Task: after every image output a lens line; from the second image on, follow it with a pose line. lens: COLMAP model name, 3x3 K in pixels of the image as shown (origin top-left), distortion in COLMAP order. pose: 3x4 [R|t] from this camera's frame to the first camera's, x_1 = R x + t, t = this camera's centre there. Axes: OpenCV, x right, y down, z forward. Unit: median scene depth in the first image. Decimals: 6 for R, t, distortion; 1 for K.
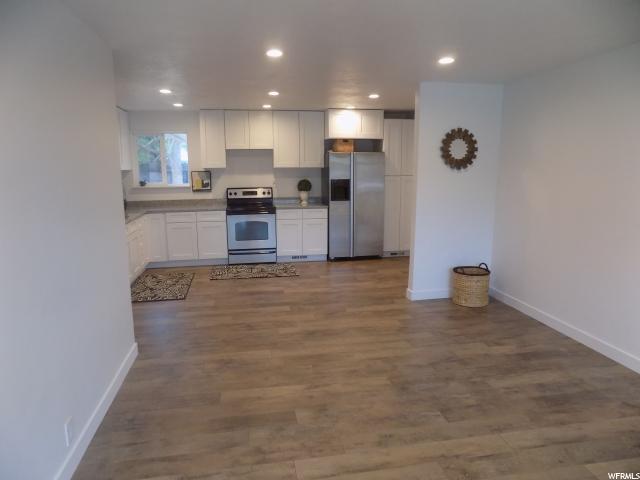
lens RADIAL K [[426.8, 0, 320.0], [0, 426.8, 240.0], [0, 0, 1]] dist [-0.083276, 0.049954]
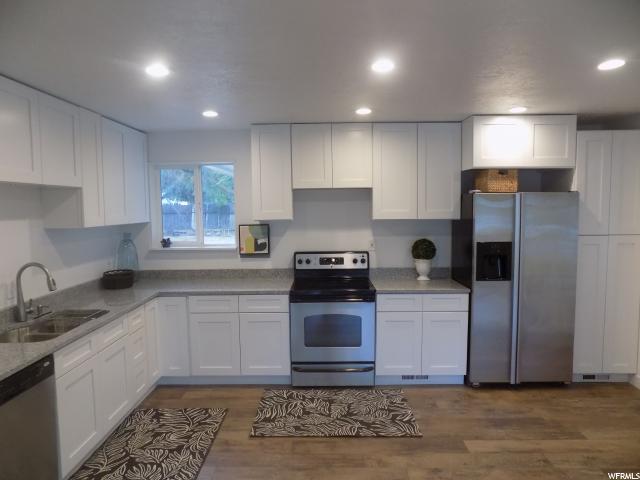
lens RADIAL K [[426.8, 0, 320.0], [0, 426.8, 240.0], [0, 0, 1]] dist [-0.083276, 0.049954]
pose [[0.979698, 0.010415, -0.200207, -0.062740], [-0.028280, 0.995844, -0.086579, -0.090372], [0.198473, 0.090483, 0.975921, 0.421398]]
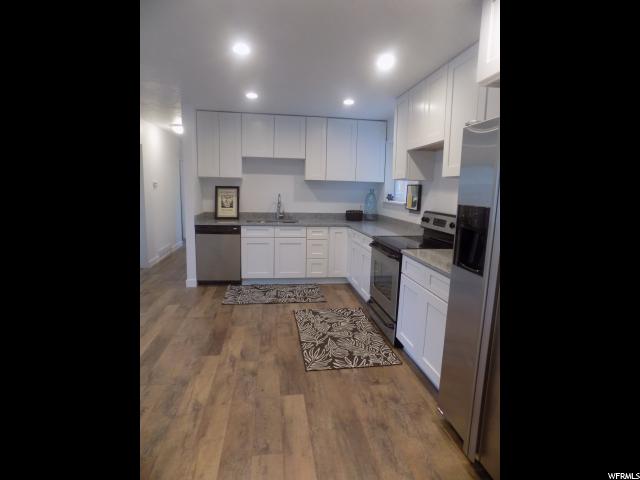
lens RADIAL K [[323.0, 0, 320.0], [0, 323.0, 240.0], [0, 0, 1]] dist [-0.048143, 0.000068]
pose [[-0.037316, 0.163937, -0.985765, 0.293117], [-0.190210, 0.967252, 0.168059, -0.135193], [0.981034, 0.193774, -0.004911, 0.879918]]
